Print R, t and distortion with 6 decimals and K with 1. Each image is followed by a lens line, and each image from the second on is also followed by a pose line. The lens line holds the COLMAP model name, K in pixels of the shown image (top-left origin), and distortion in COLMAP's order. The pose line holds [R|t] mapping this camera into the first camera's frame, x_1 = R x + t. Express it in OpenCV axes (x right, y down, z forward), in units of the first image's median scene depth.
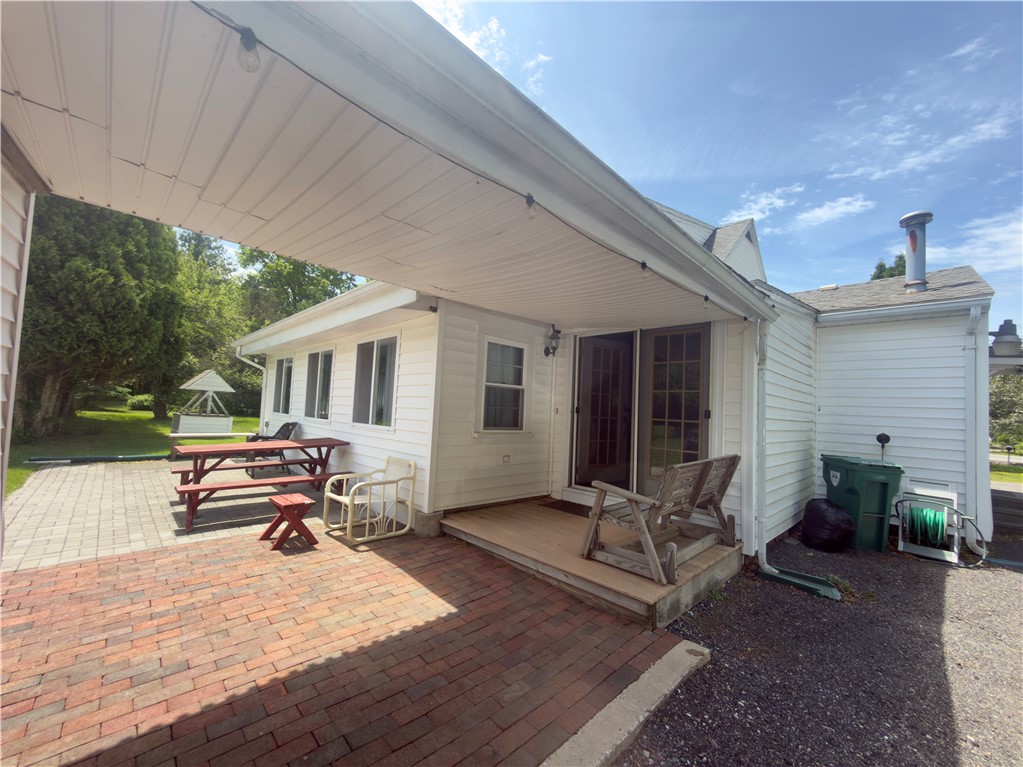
lens RADIAL K [[406.5, 0, 512.9], [0, 406.5, 382.0], [0, 0, 1]] dist [0.002880, -0.000642]
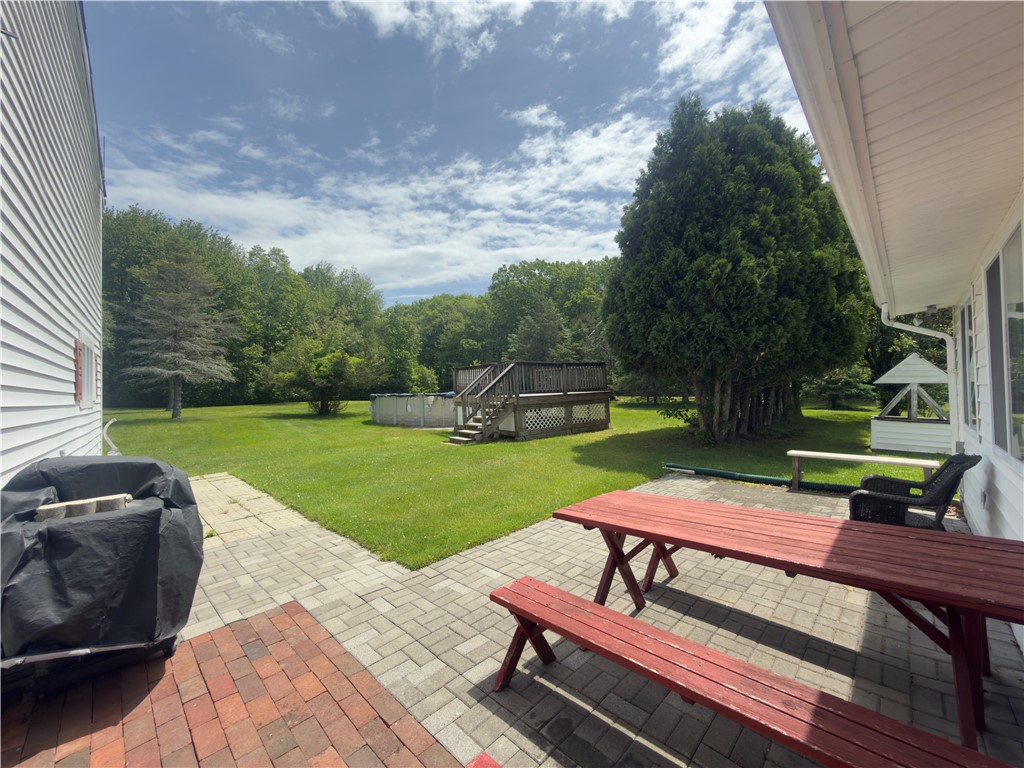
lens RADIAL K [[406.9, 0, 540.7], [0, 406.9, 383.3], [0, 0, 1]] dist [0.002880, -0.000642]
pose [[0.036119, -0.066217, -0.997151, -0.136377], [0.081051, 0.994709, -0.063119, 0.019247], [0.996055, -0.078540, 0.041295, 0.515269]]
